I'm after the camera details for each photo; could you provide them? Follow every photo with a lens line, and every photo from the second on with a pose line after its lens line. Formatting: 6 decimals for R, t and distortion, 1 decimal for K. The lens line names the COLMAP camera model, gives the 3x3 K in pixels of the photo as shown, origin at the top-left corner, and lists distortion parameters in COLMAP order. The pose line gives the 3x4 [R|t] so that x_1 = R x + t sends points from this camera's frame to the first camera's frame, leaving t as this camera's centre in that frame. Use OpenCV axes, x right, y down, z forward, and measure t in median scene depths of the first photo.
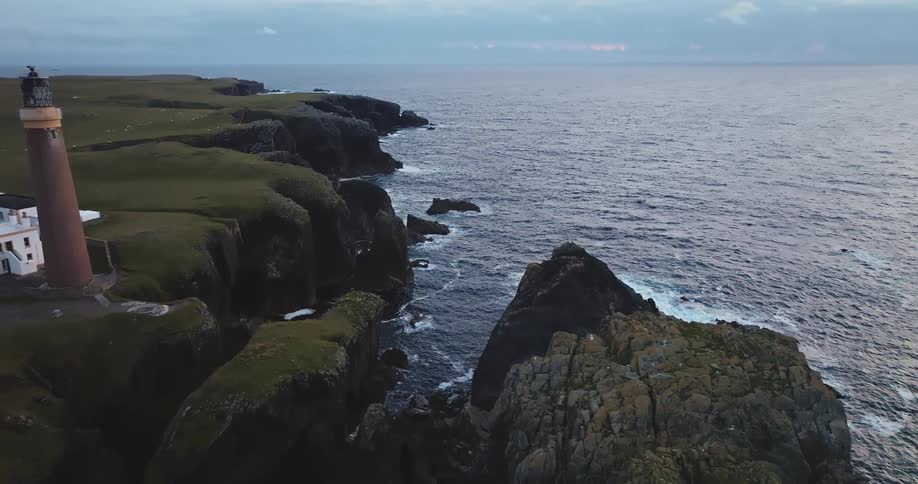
lens RADIAL K [[635.5, 0, 458.3], [0, 635.5, 244.7], [0, 0, 1]] dist [-0.001485, 0.000024]
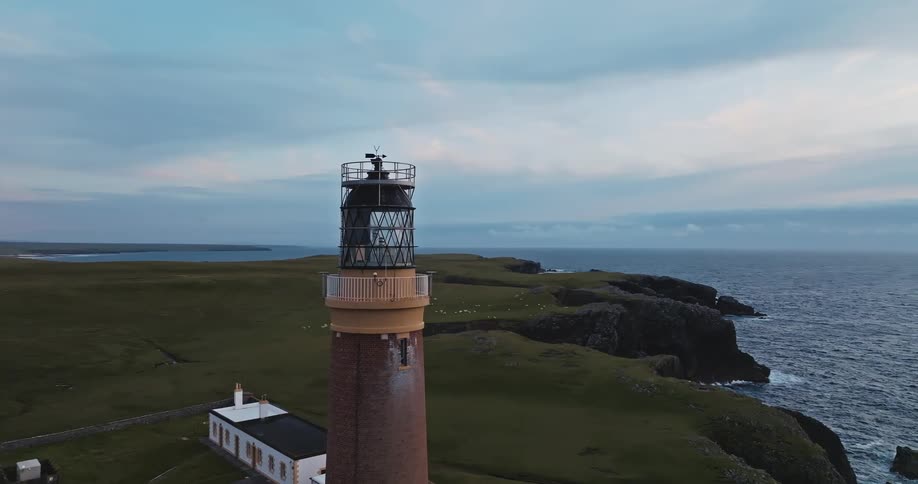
lens RADIAL K [[635.5, 0, 459.8], [0, 635.5, 241.9], [0, 0, 1]] dist [-0.001485, 0.000024]
pose [[0.922714, 0.003563, -0.385469, -0.172852], [-0.112151, 0.959183, -0.259594, -0.052315], [0.368810, 0.282762, 0.885452, 0.251826]]
